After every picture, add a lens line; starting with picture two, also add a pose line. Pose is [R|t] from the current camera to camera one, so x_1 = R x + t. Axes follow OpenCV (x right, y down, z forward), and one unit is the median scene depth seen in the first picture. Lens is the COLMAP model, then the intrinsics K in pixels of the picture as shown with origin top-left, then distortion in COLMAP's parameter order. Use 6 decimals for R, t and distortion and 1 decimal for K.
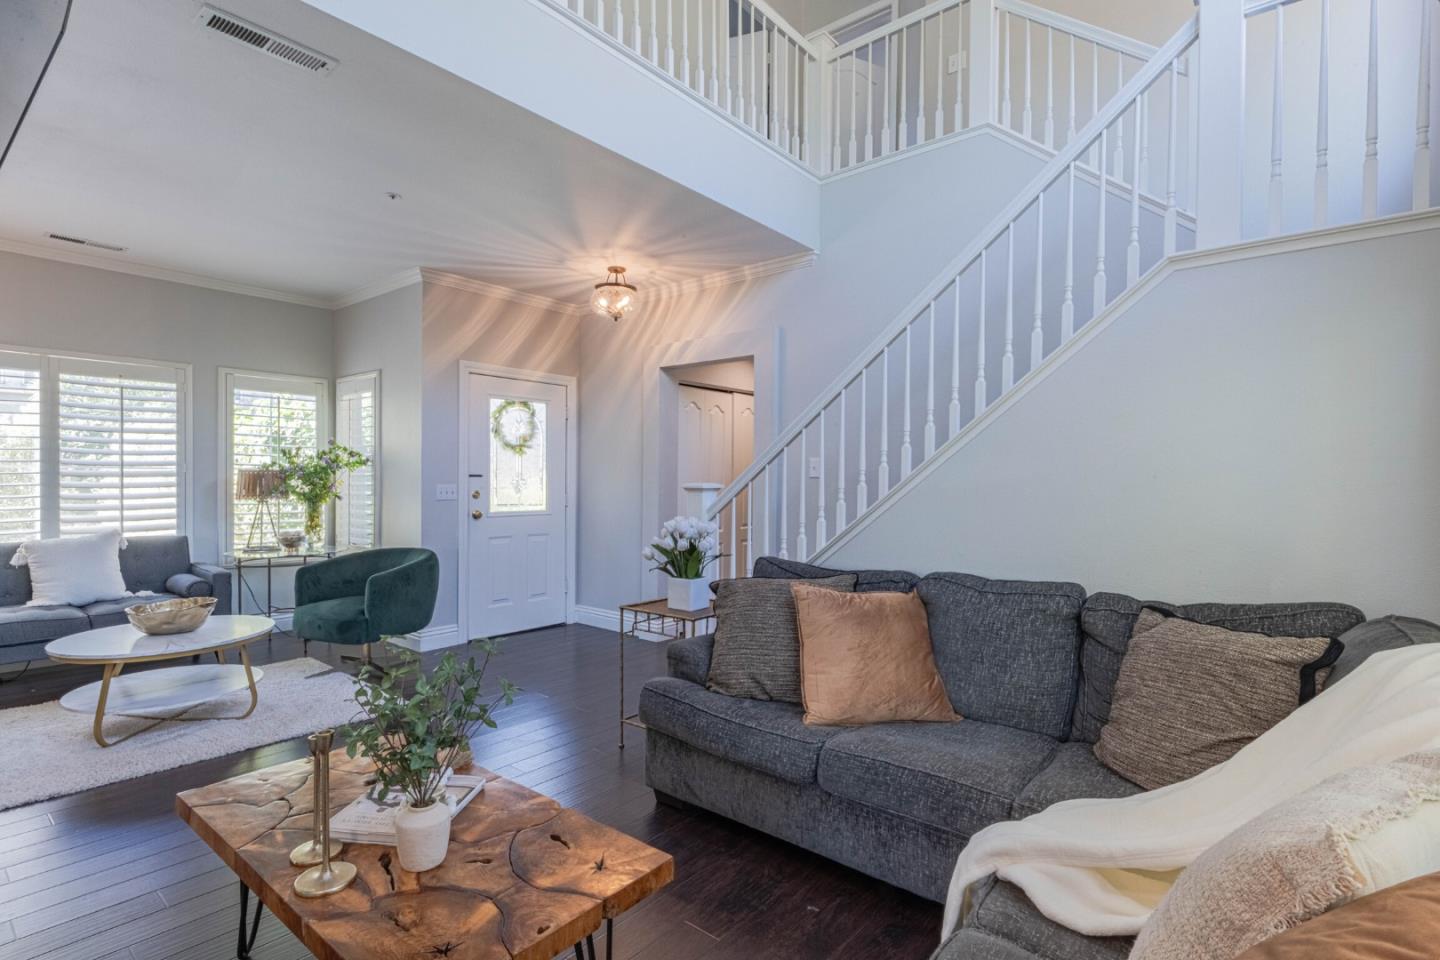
lens RADIAL K [[709.6, 0, 721.1], [0, 709.6, 483.8], [0, 0, 1]] dist [0.000077, -0.001712]
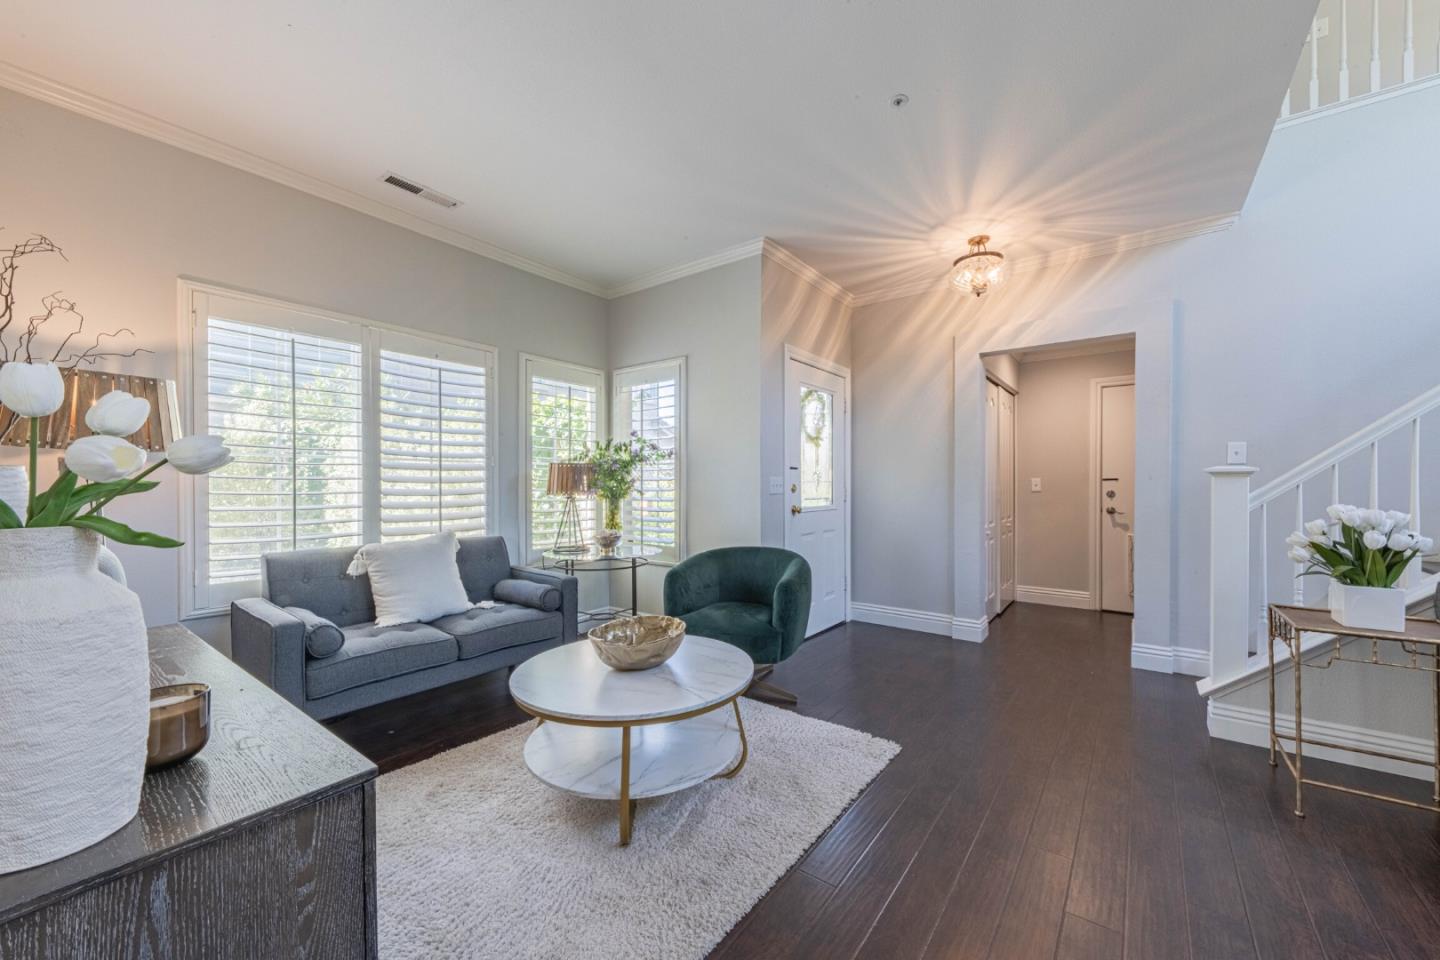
lens RADIAL K [[557.7, 0, 717.4], [0, 557.7, 484.8], [0, 0, 1]] dist [-0.002790, -0.000884]
pose [[0.999474, -0.009437, 0.031032, -0.490041], [0.009693, 0.999920, -0.008115, 0.016211], [-0.030953, 0.008411, 0.999485, 0.280580]]
